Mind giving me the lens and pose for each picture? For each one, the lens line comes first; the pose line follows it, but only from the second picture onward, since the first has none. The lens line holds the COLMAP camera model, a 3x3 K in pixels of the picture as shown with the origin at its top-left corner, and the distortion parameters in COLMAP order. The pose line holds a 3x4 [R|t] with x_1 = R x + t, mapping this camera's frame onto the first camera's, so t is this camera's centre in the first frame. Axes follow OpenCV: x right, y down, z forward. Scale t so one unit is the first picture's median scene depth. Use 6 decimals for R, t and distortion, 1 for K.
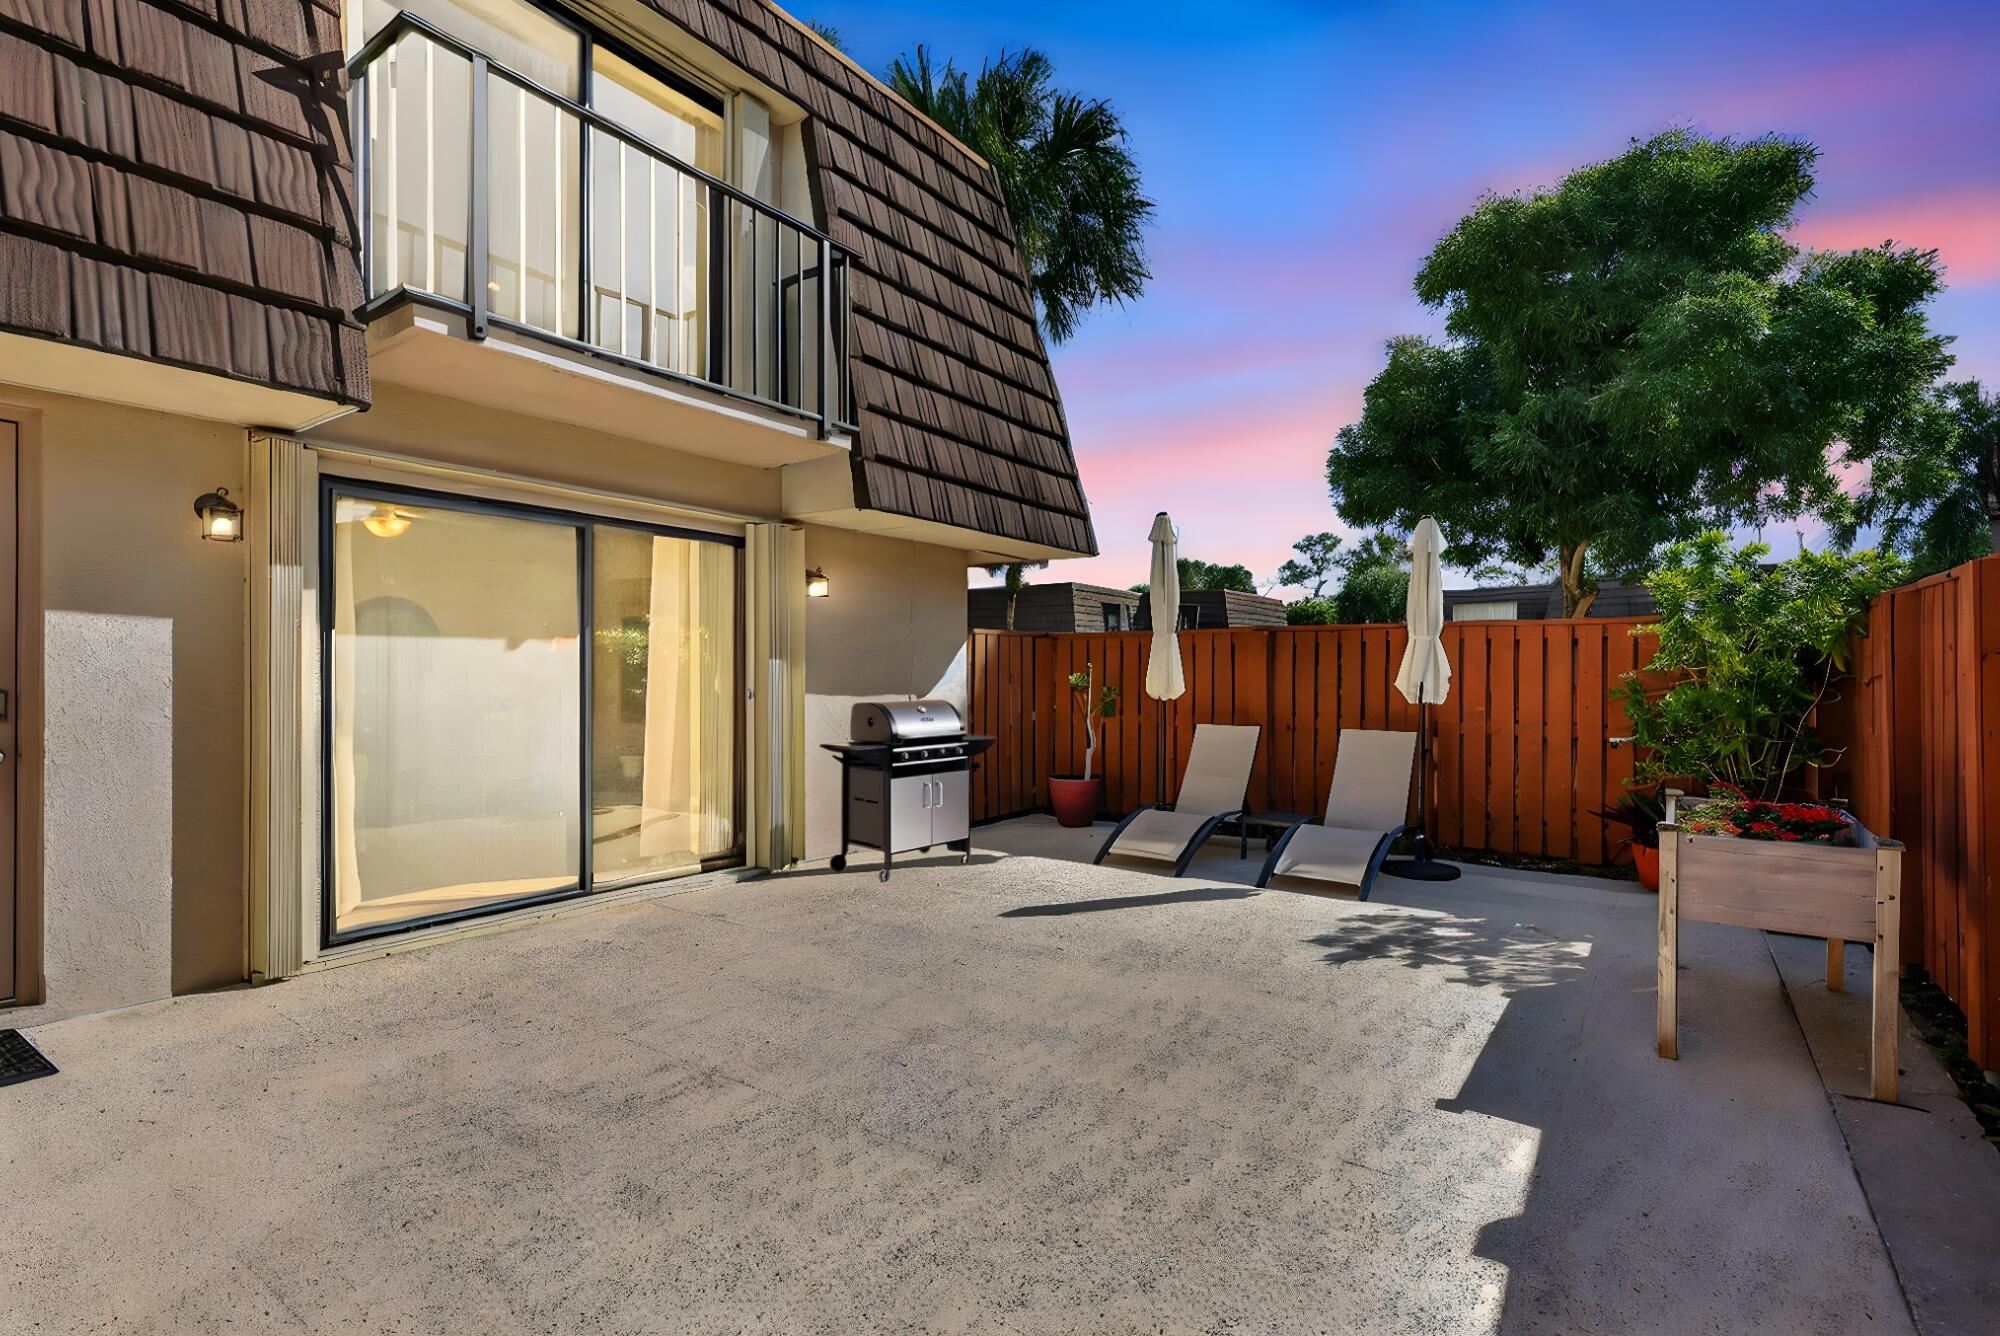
lens RADIAL K [[944.8, 0, 1000.0], [0, 944.8, 668.0], [0, 0, 1]] dist [-0.000025, 0.000185]
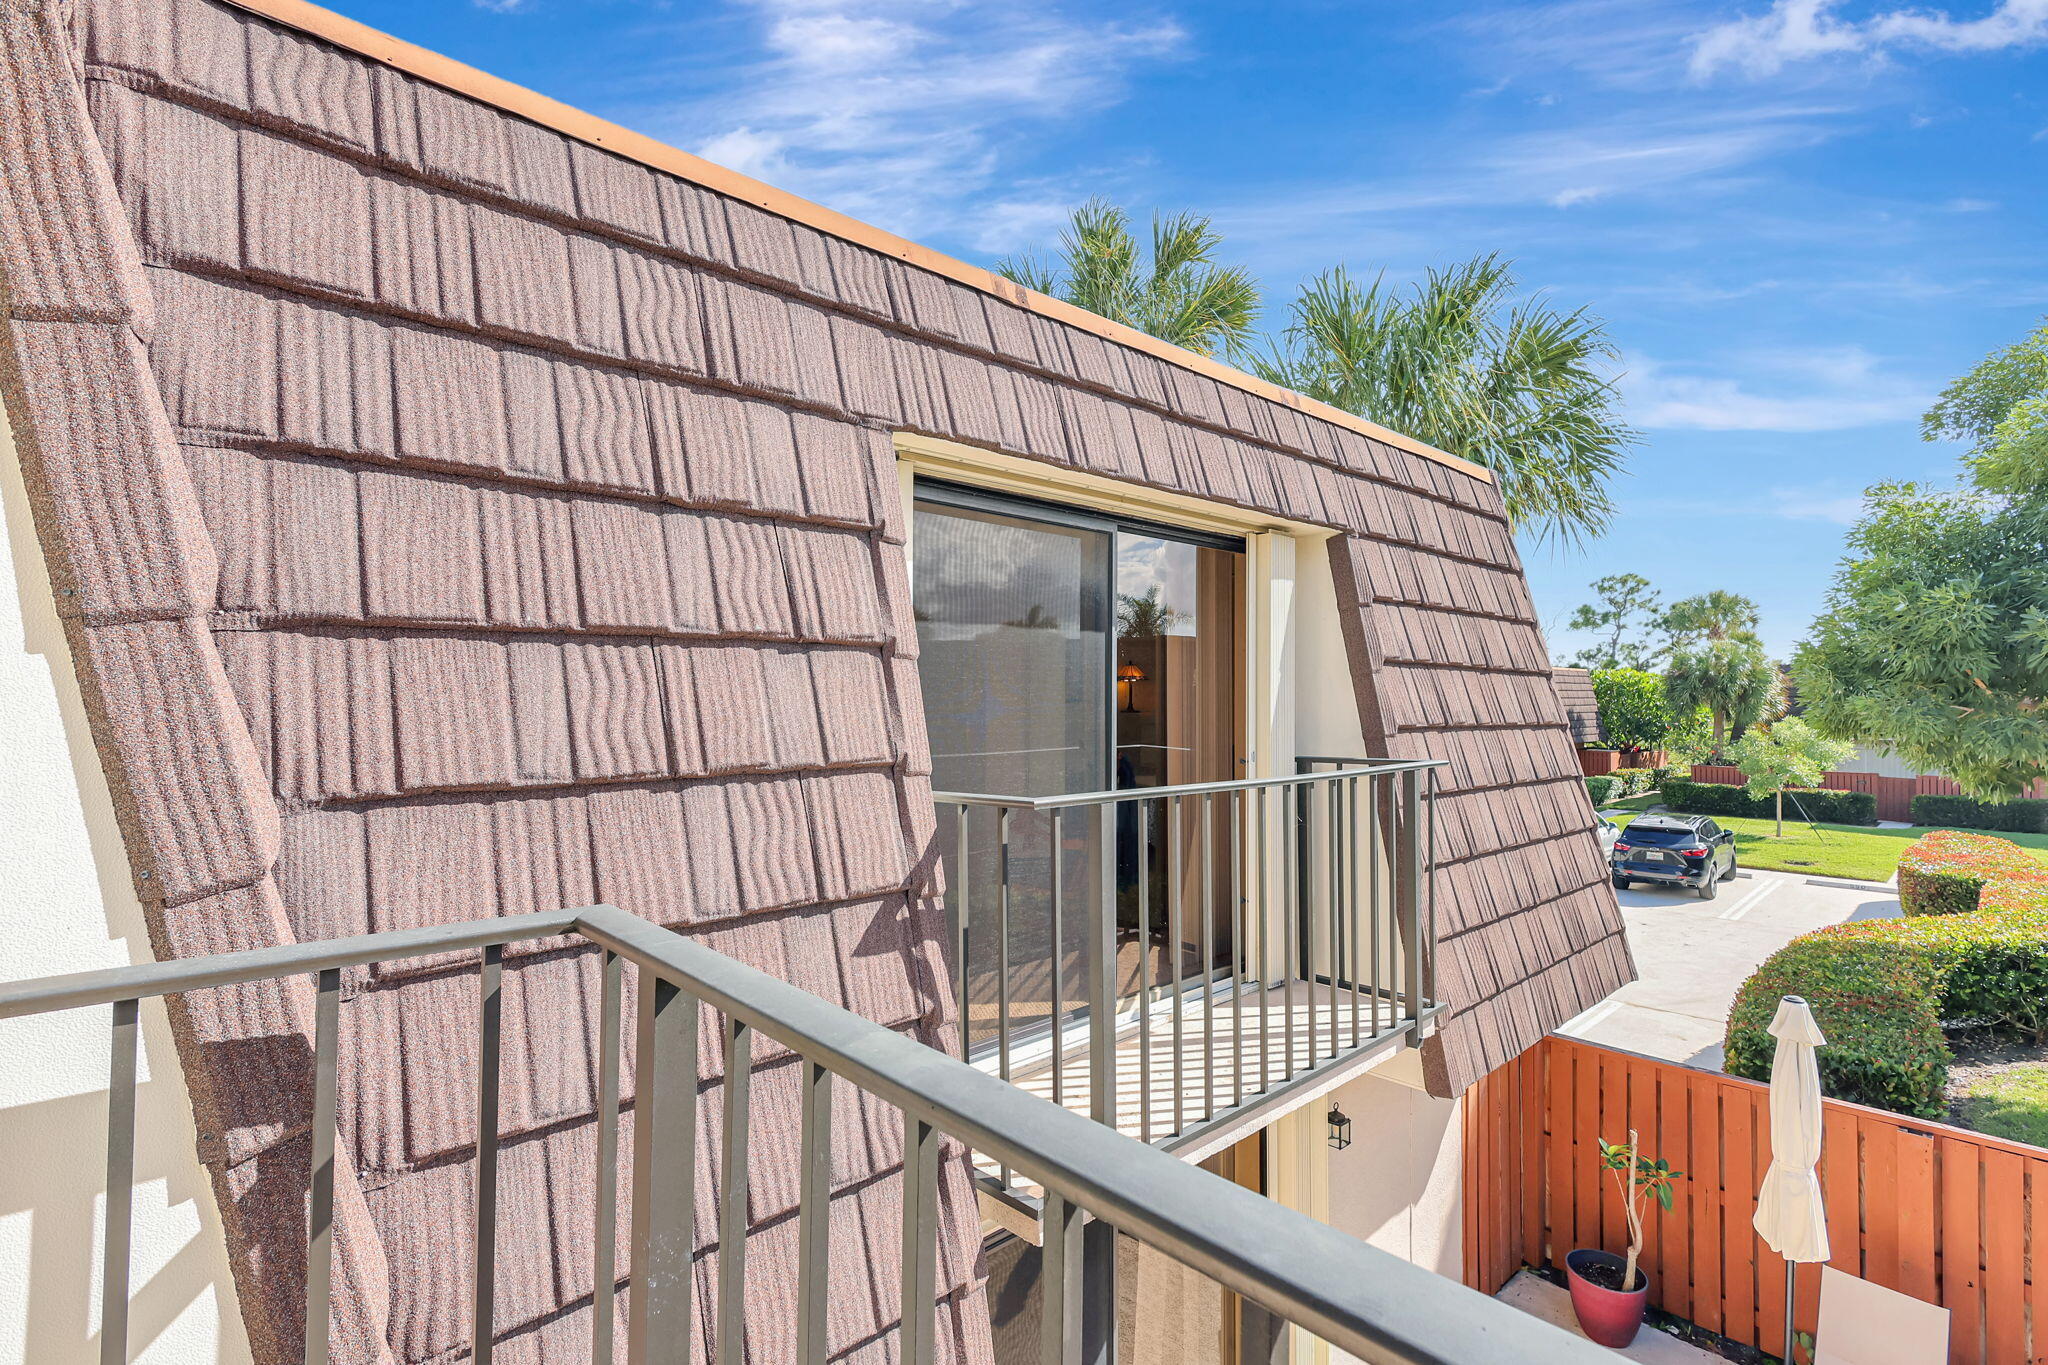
lens RADIAL K [[967.4, 0, 1024.0], [0, 967.4, 682.5], [0, 0, 1]] dist [-0.000025, 0.000185]
pose [[0.979420, 0.000513, -0.201830, -0.365734], [-0.002069, 0.999970, -0.007498, -0.568381], [0.201820, 0.007761, 0.979392, 0.234005]]
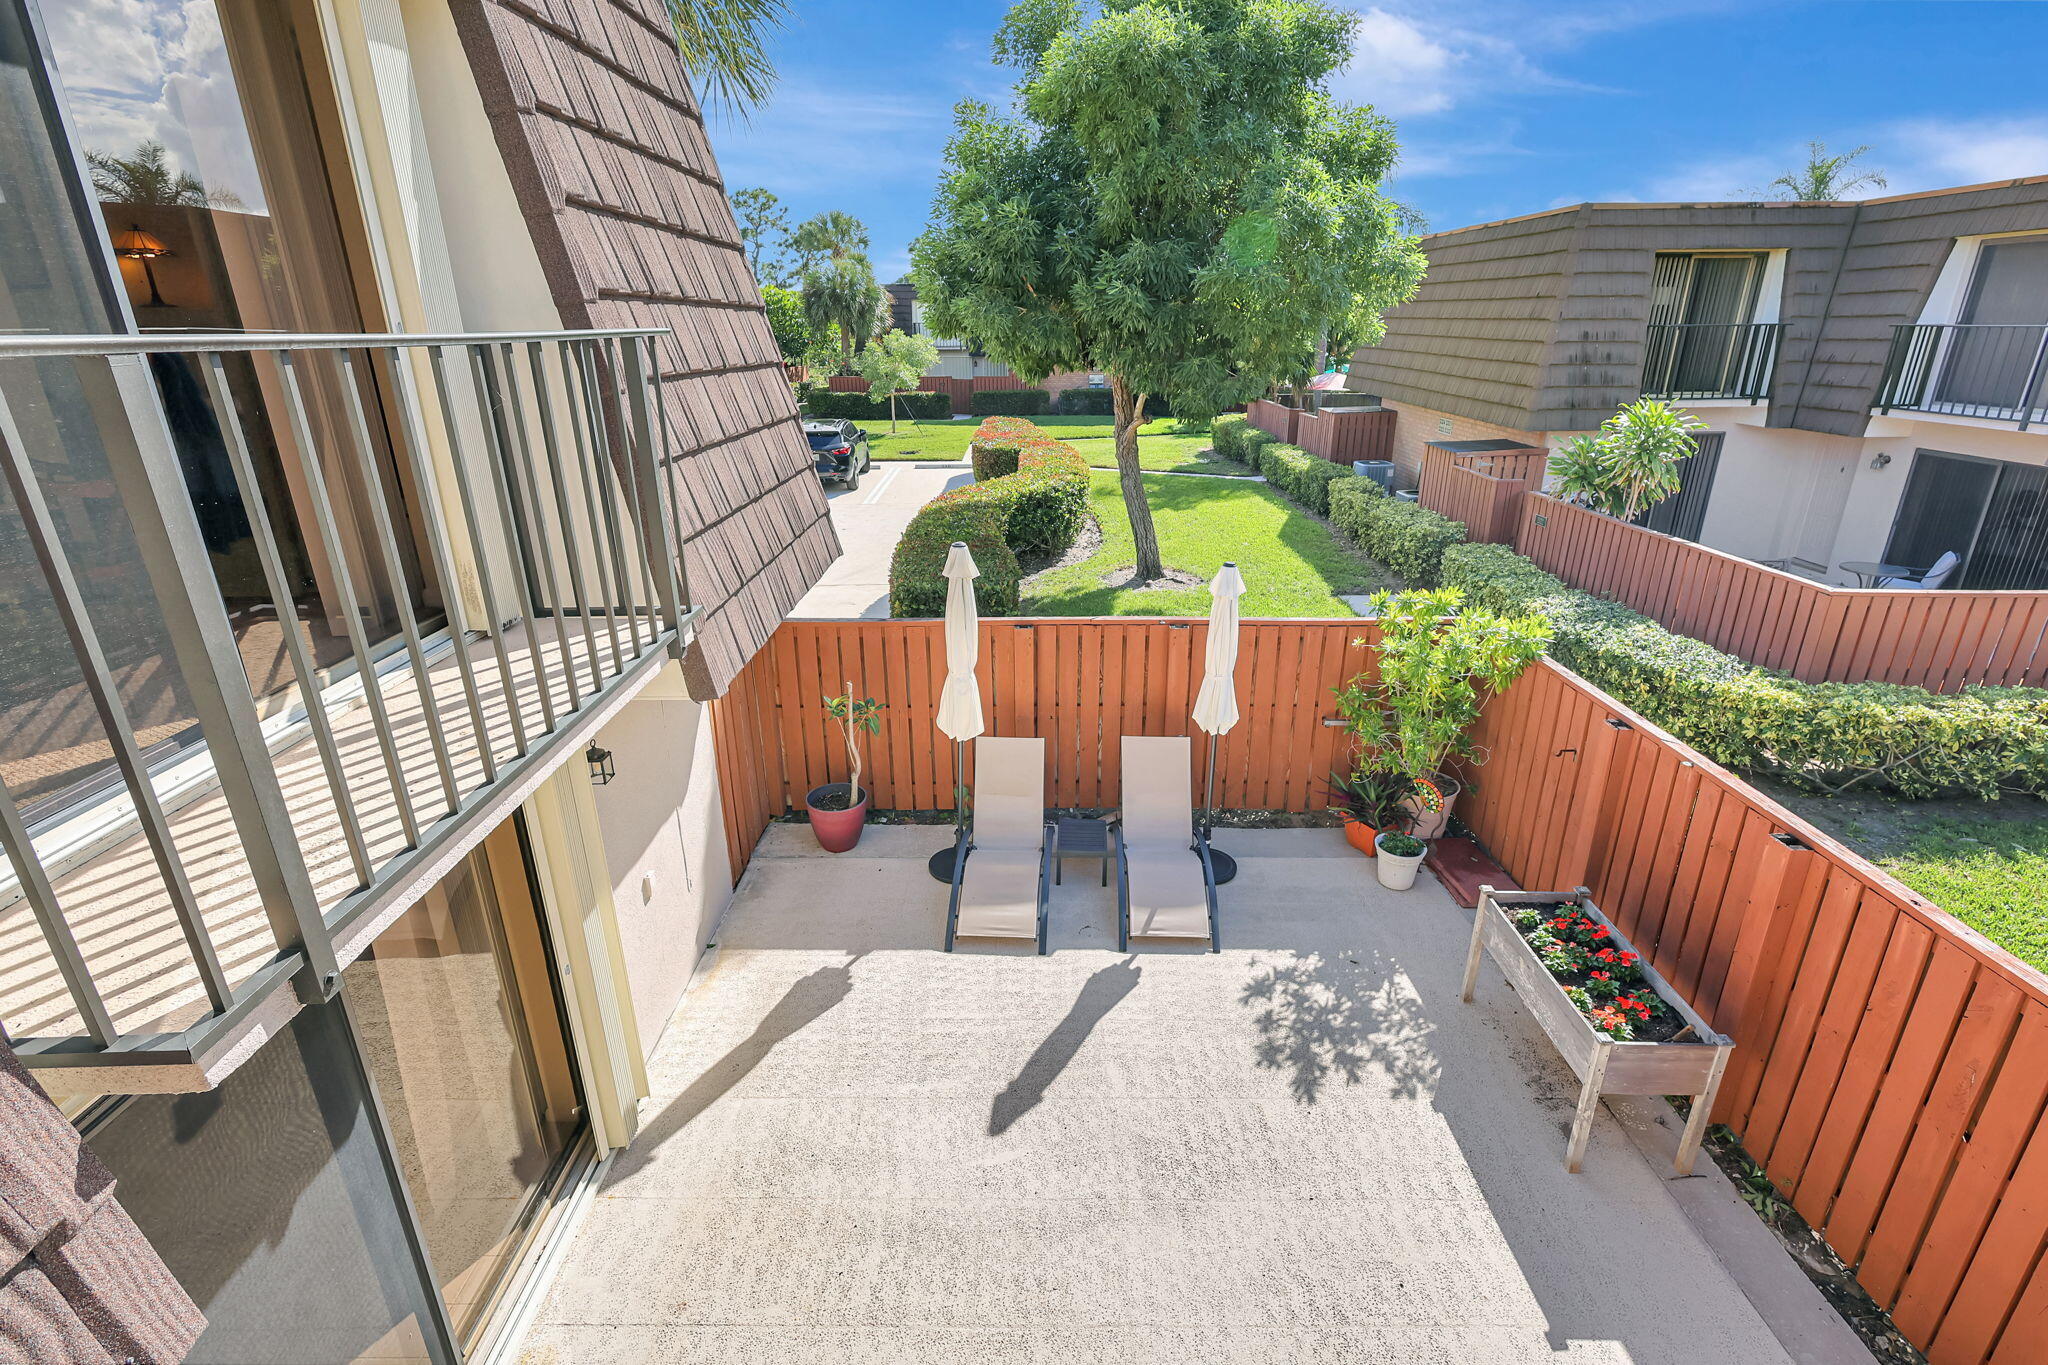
lens RADIAL K [[948.8, 0, 1051.0], [0, 948.8, 666.1], [0, 0, 1]] dist [-0.005260, 0.005215]
pose [[0.808963, -0.202220, 0.551984, -0.380607], [-0.002859, 0.937608, 0.347684, -0.518147], [-0.587853, -0.282841, 0.757912, 0.372628]]
